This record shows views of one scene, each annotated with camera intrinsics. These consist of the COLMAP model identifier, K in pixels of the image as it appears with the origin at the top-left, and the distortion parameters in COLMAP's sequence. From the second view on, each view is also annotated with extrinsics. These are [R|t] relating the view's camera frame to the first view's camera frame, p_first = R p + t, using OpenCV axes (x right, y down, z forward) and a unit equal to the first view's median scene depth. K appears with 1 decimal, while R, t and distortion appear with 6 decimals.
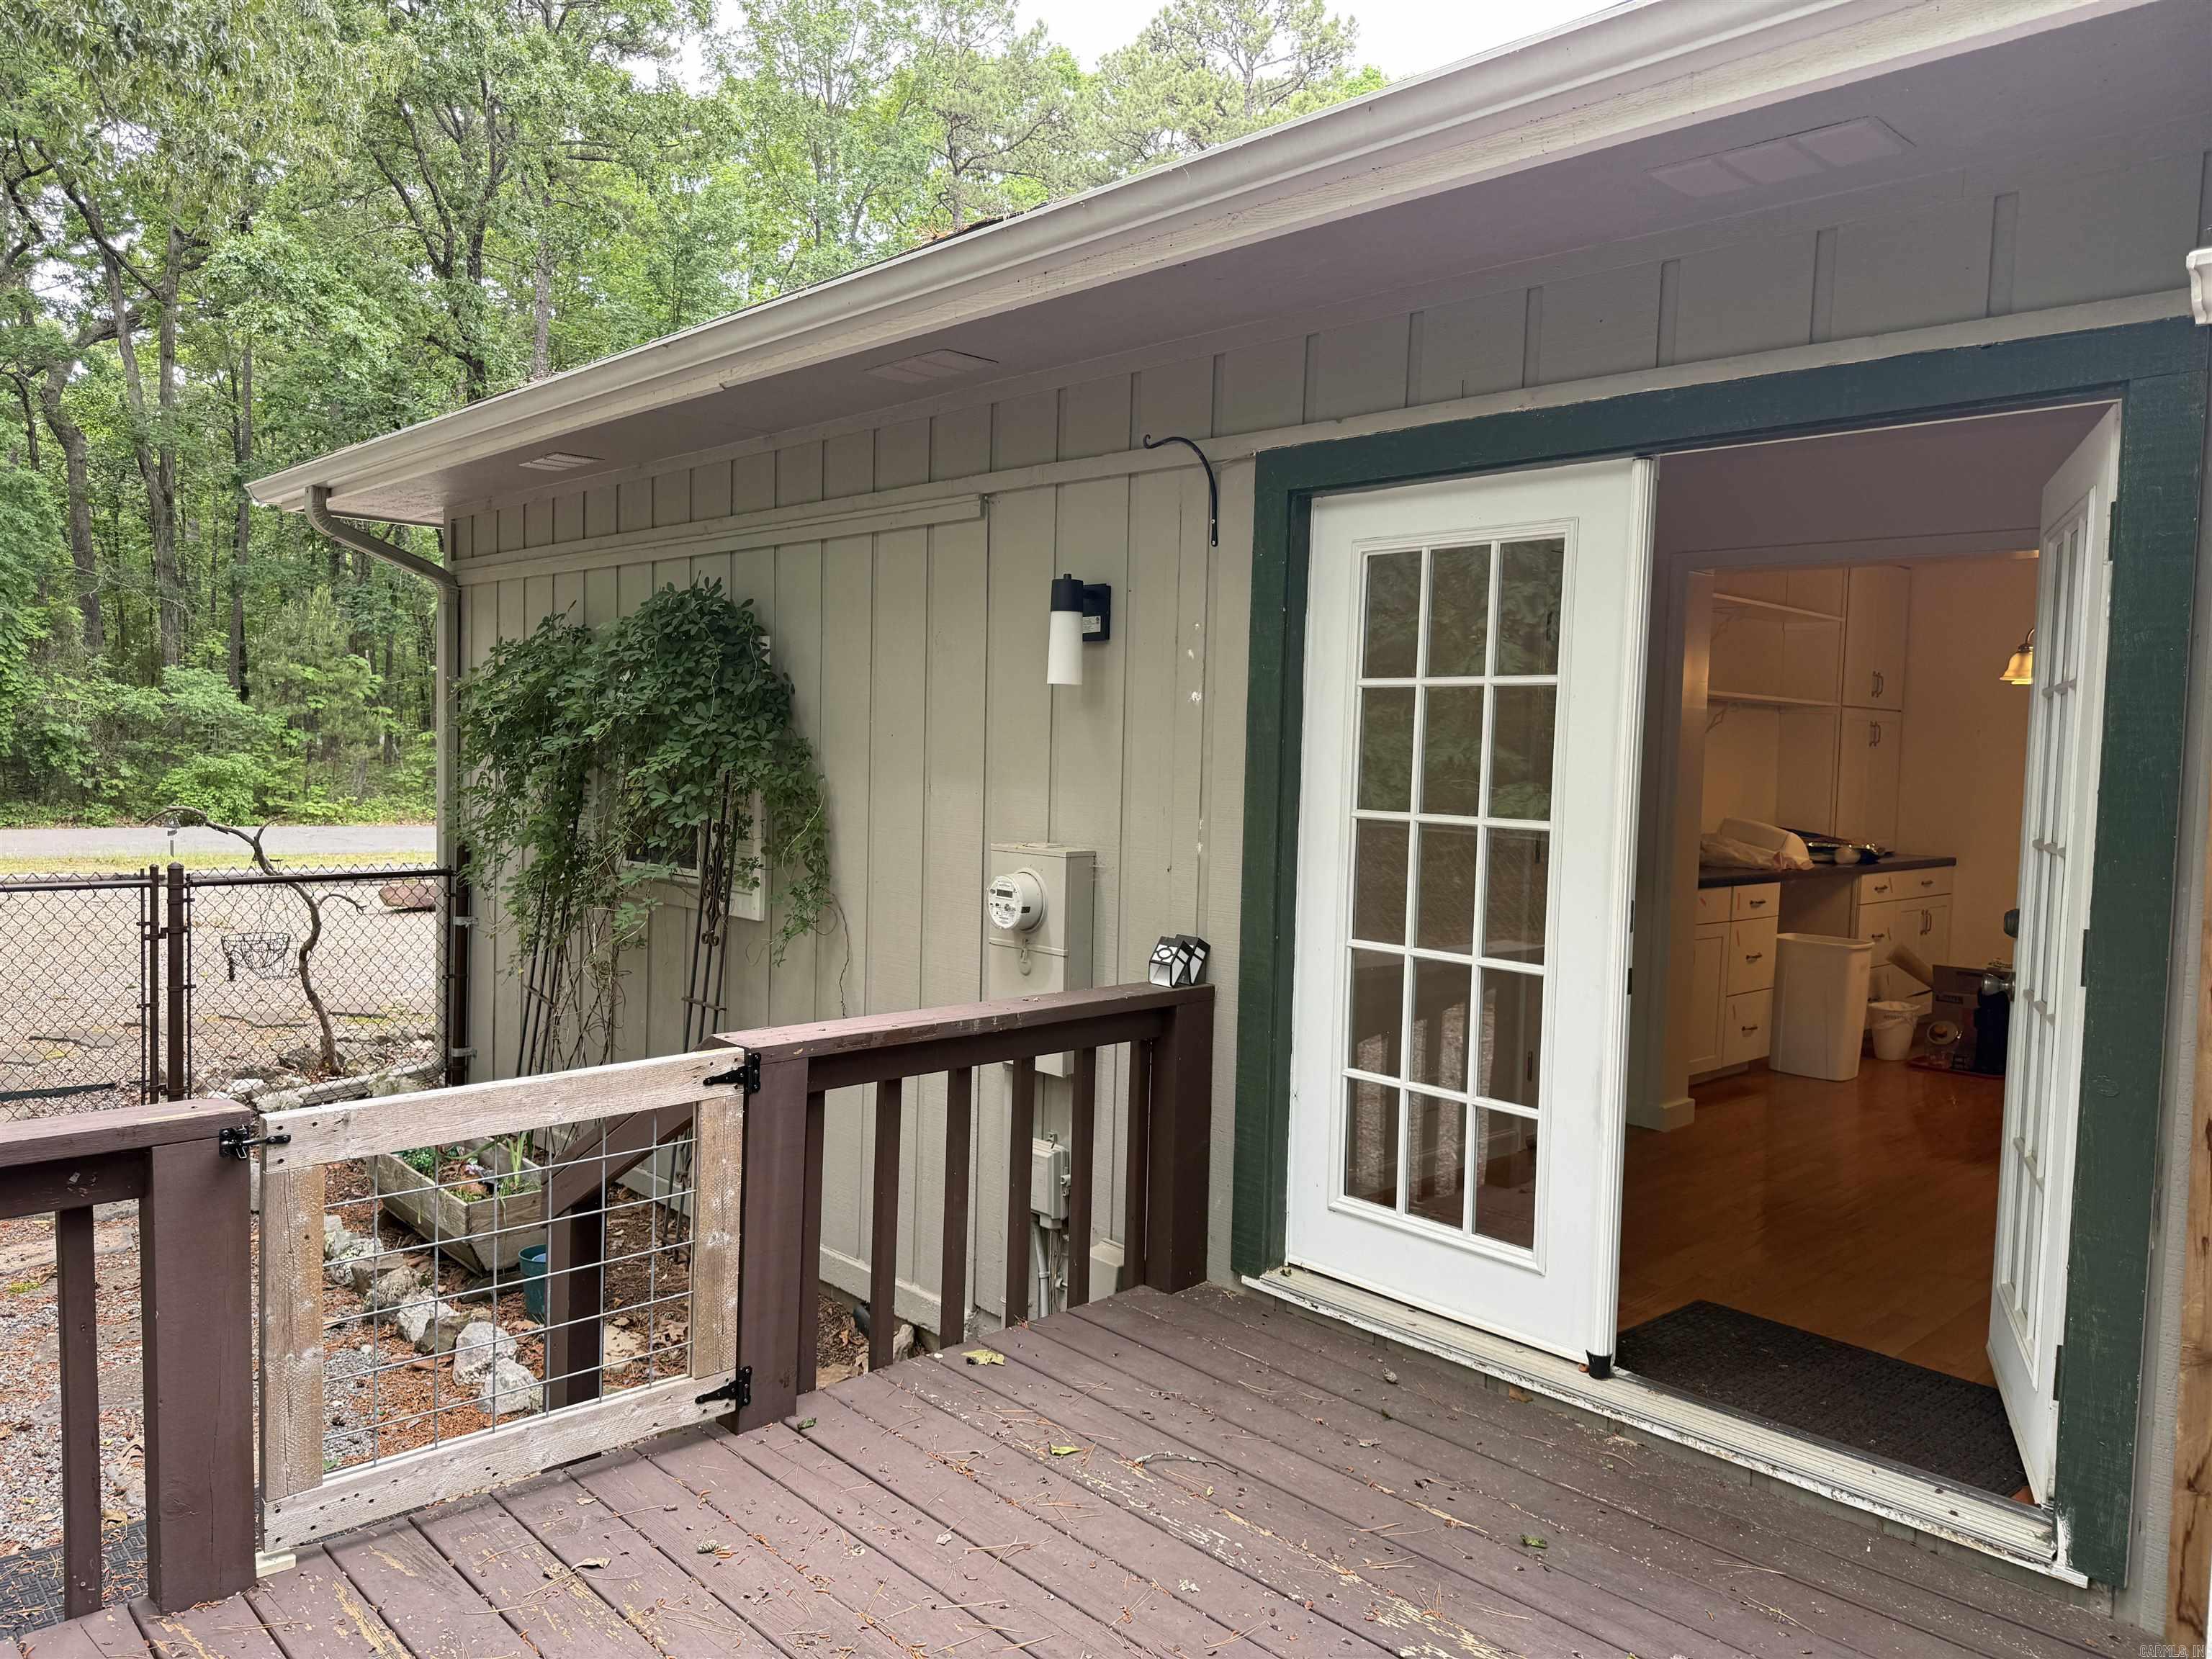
lens RADIAL K [[1559.5, 0, 1106.4], [0, 1559.5, 818.6], [0, 0, 1]] dist [0.006947, -0.002308]
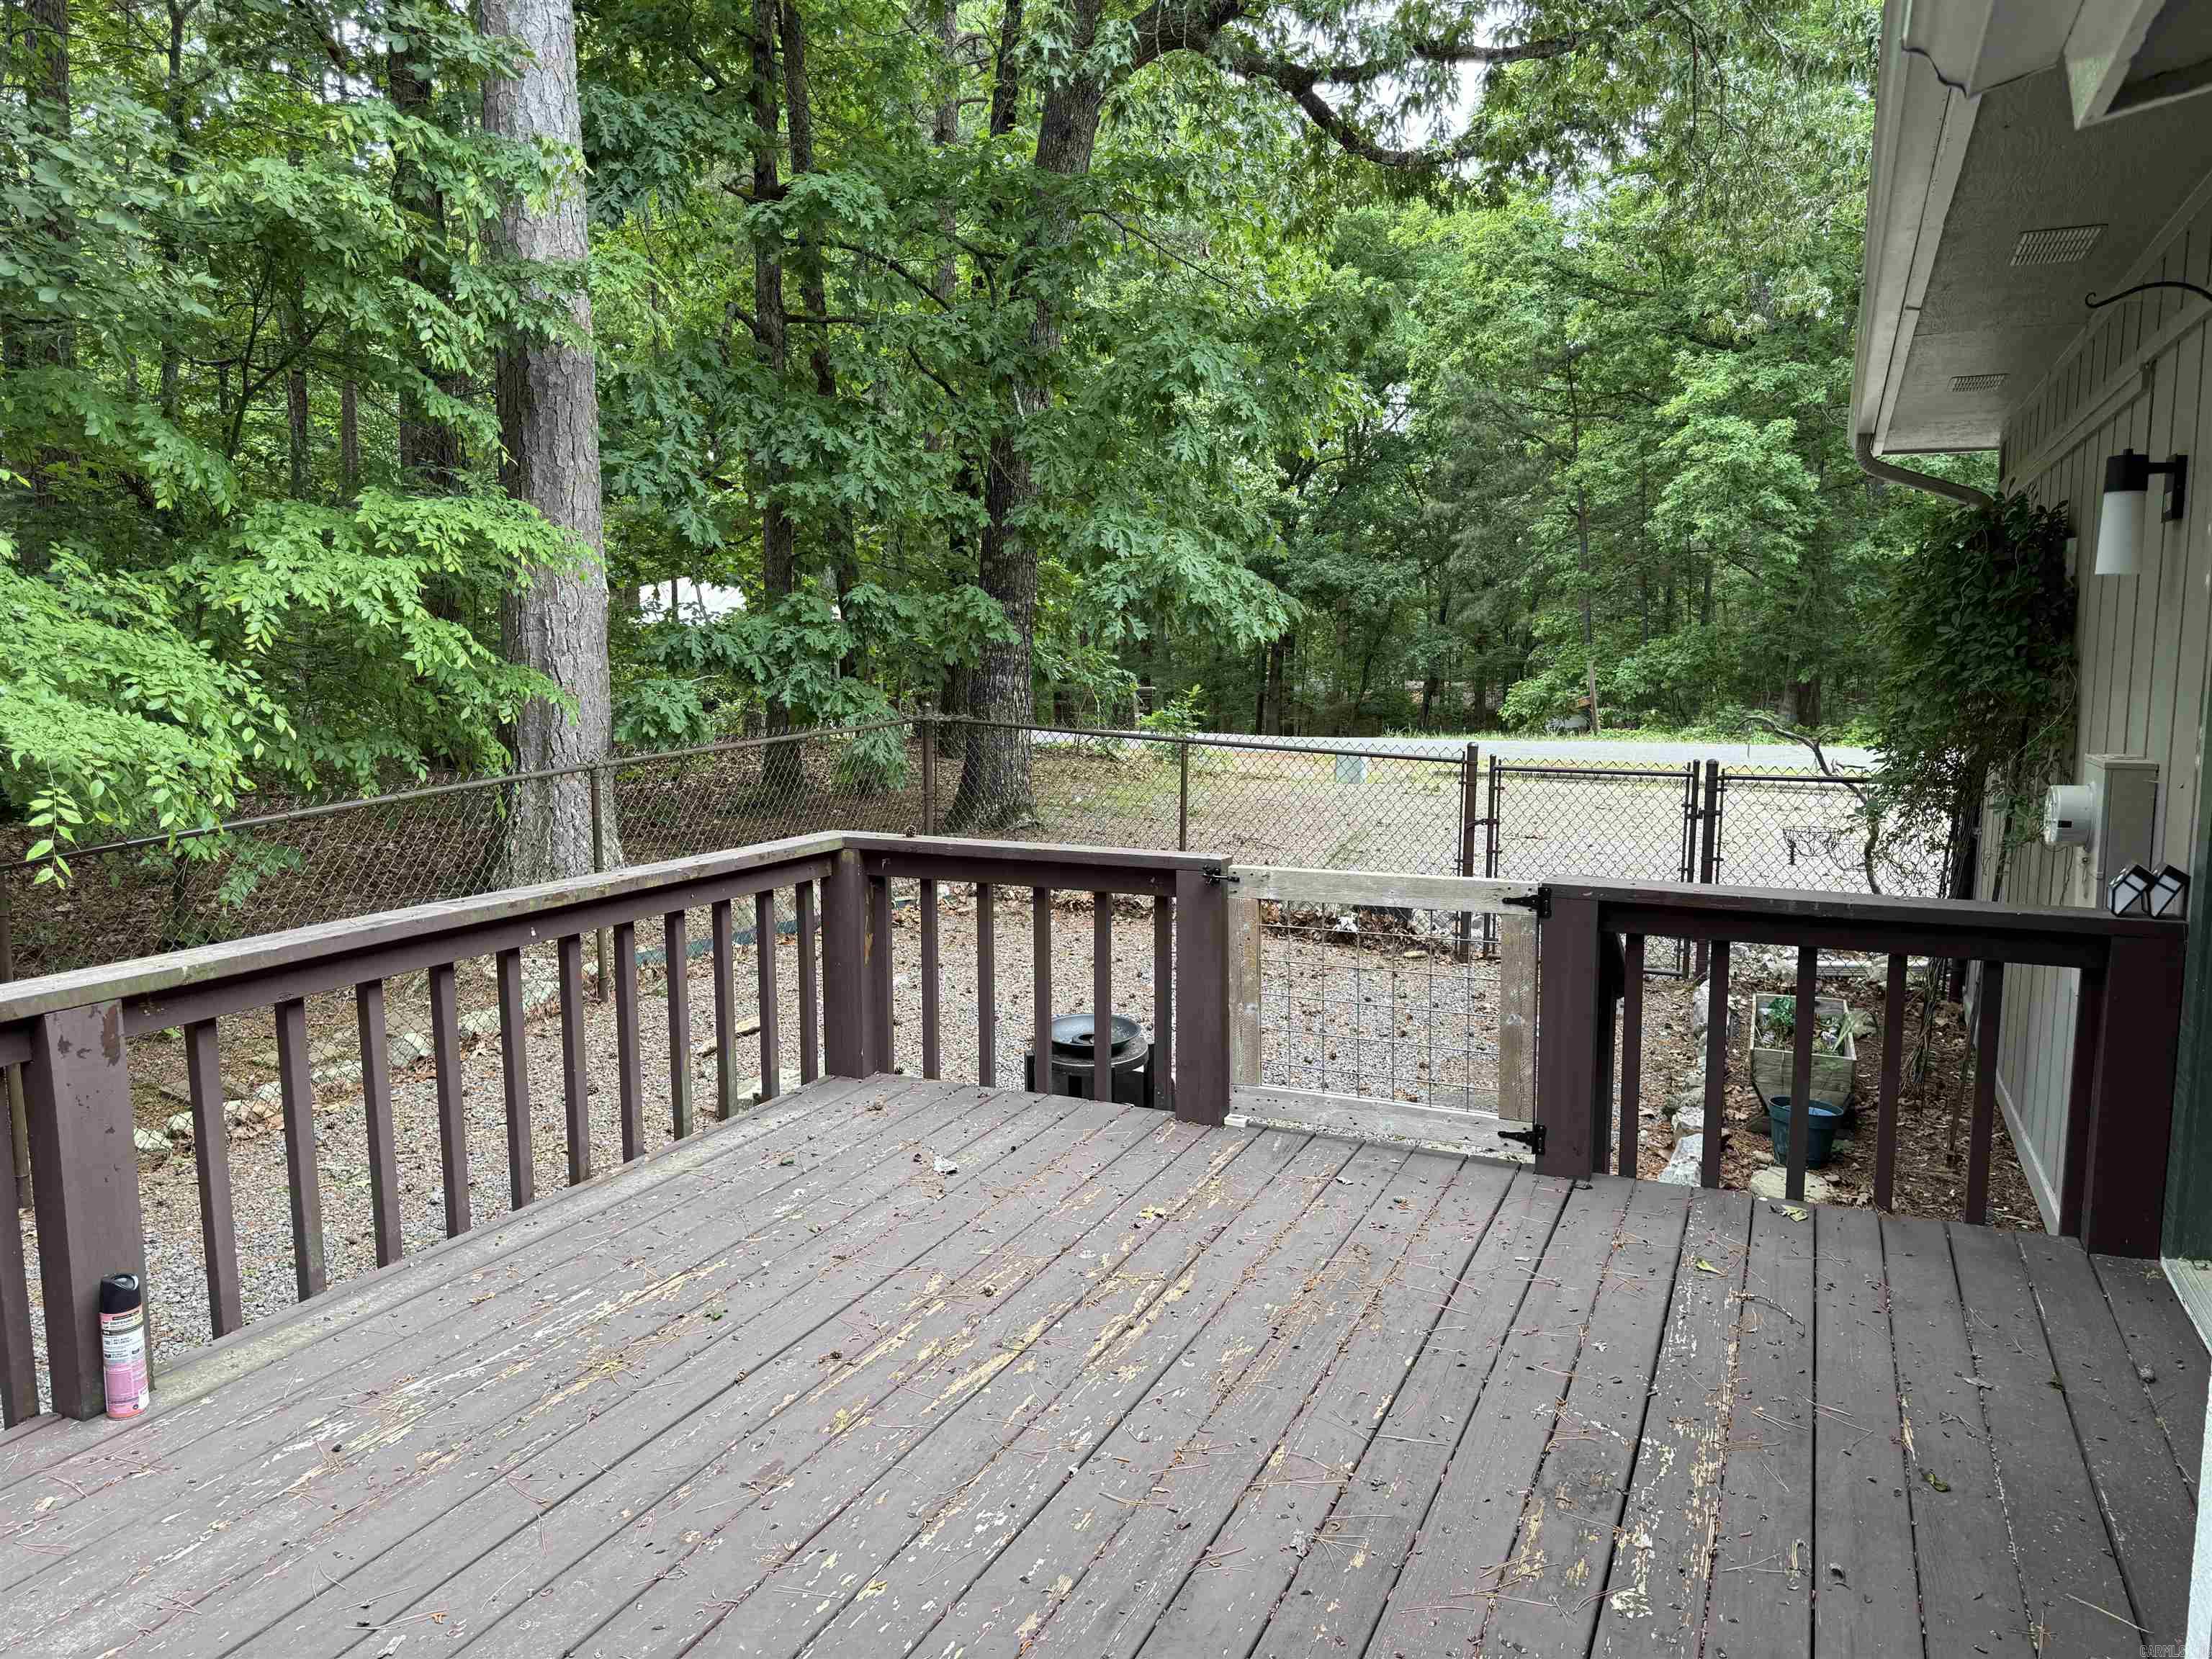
lens RADIAL K [[1559.5, 0, 1111.4], [0, 1559.5, 838.7], [0, 0, 1]] dist [0.006947, -0.002308]
pose [[0.381195, 0.090074, -0.920096, 0.822139], [-0.038825, 0.995924, 0.081413, 0.017868], [0.923679, 0.004689, 0.383138, 0.161738]]
